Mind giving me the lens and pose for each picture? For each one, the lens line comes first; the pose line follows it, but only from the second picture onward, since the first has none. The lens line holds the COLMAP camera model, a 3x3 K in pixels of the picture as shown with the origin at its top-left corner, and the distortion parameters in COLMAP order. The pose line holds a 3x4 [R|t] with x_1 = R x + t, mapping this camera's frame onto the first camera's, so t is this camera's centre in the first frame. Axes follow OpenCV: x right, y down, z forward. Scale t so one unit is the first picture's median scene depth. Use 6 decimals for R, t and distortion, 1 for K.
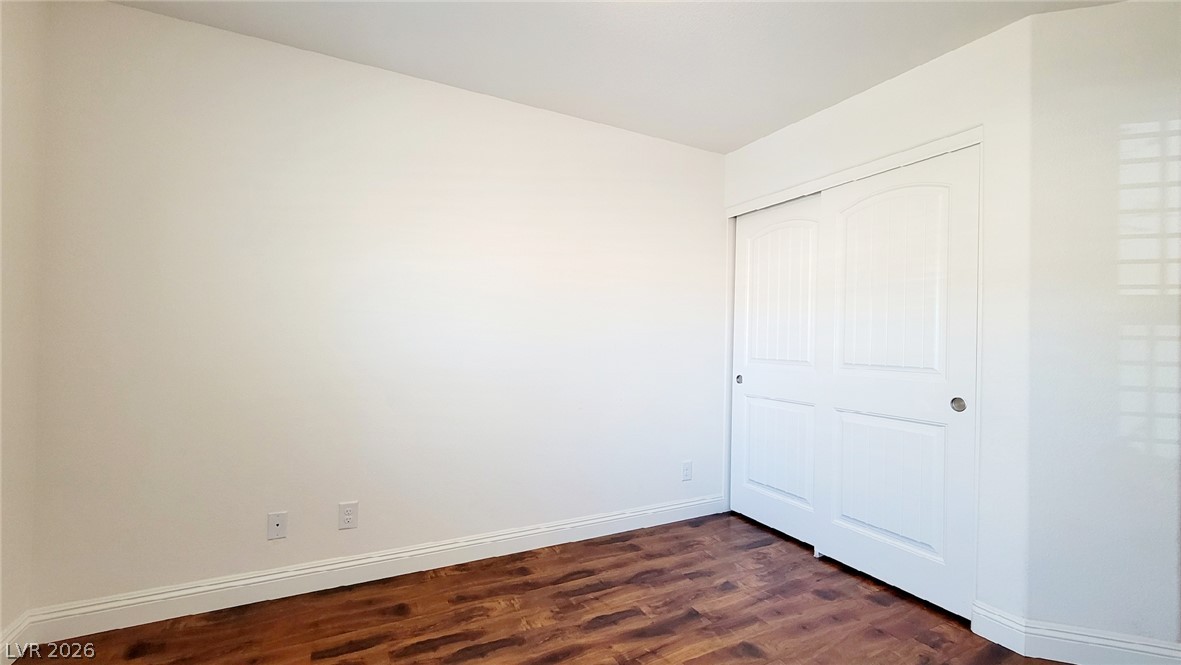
lens RADIAL K [[484.7, 0, 588.9], [0, 484.7, 333.0], [0, 0, 1]] dist [-0.008991, 0.001632]
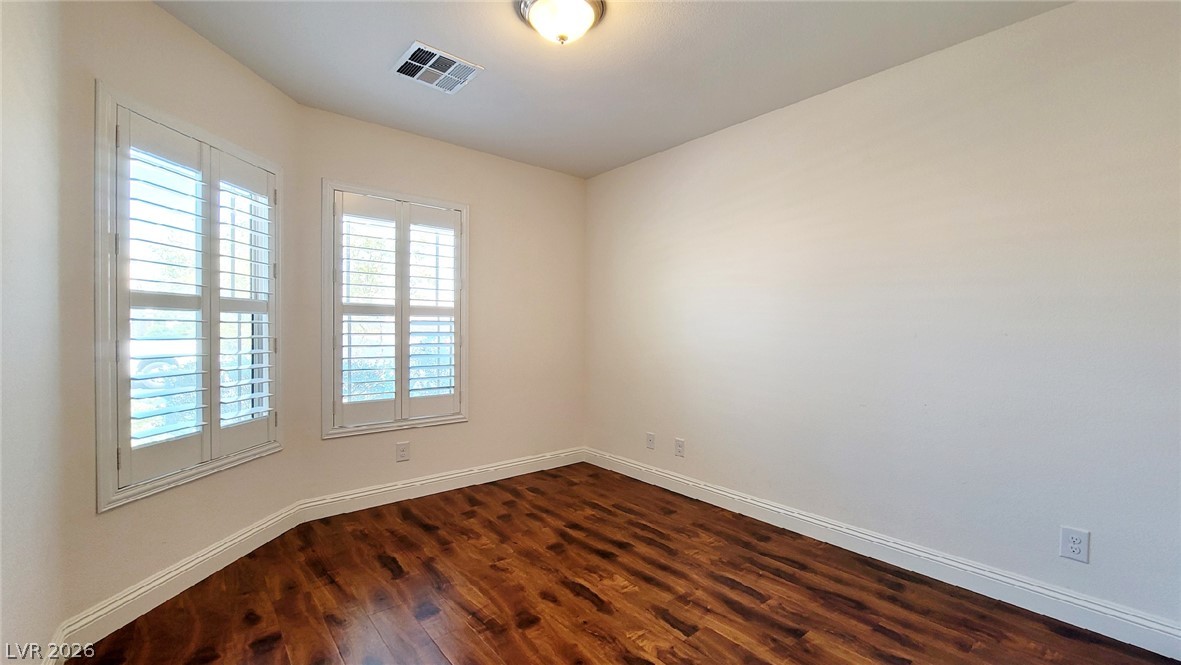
lens RADIAL K [[484.7, 0, 601.5], [0, 484.7, 331.3], [0, 0, 1]] dist [-0.008991, 0.001632]
pose [[0.241858, 0.000251, -0.970312, 0.946912], [0.021070, 0.999763, 0.005510, -0.011816], [0.970083, -0.021778, 0.241795, 0.389242]]
